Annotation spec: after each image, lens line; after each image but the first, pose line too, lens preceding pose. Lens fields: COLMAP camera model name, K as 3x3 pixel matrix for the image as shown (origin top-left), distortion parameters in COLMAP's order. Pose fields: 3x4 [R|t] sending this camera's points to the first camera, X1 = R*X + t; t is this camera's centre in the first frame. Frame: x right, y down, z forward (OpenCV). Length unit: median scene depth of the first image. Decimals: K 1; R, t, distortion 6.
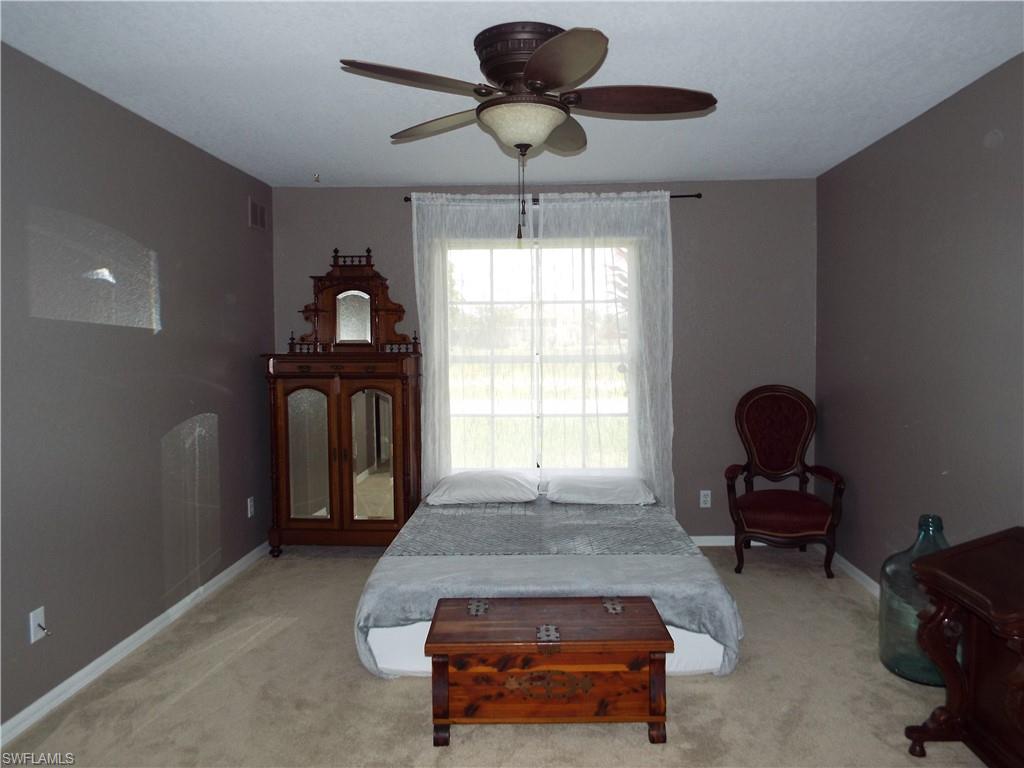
lens RADIAL K [[746.4, 0, 517.1], [0, 746.4, 389.7], [0, 0, 1]] dist [-0.008472, -0.016476]
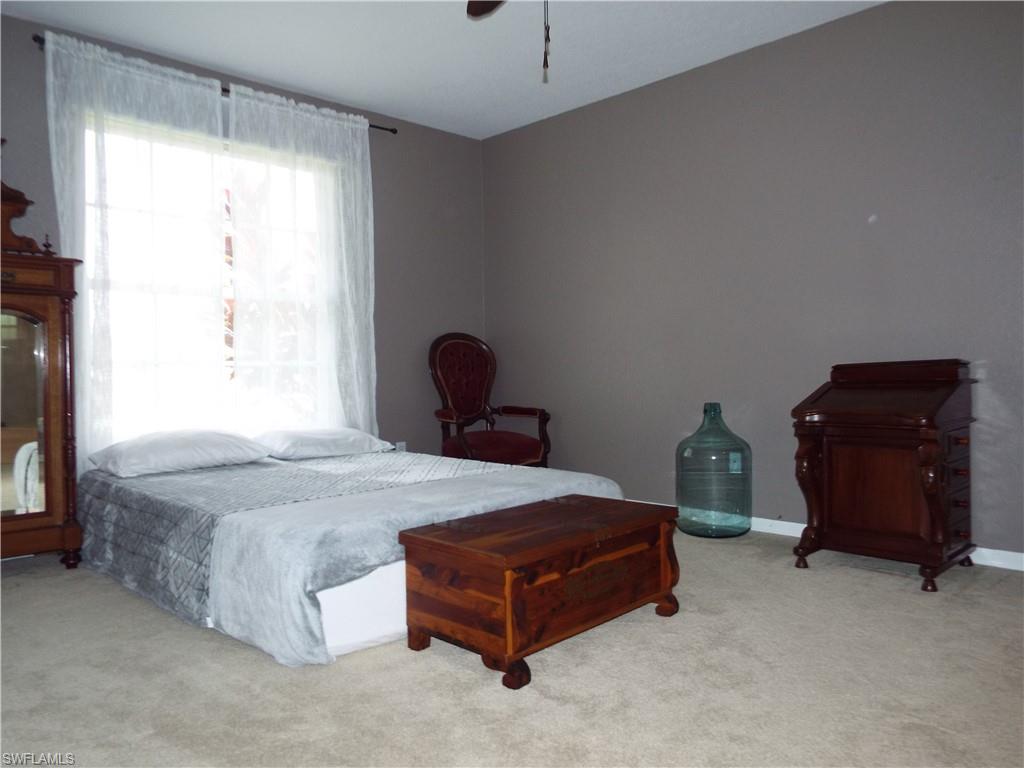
lens RADIAL K [[746.4, 0, 513.1], [0, 746.4, 378.3], [0, 0, 1]] dist [-0.008472, -0.016476]
pose [[0.673443, -0.005647, 0.739217, -0.359952], [0.054637, 0.997616, -0.042154, 0.105249], [-0.737217, 0.068777, 0.672146, 0.258274]]
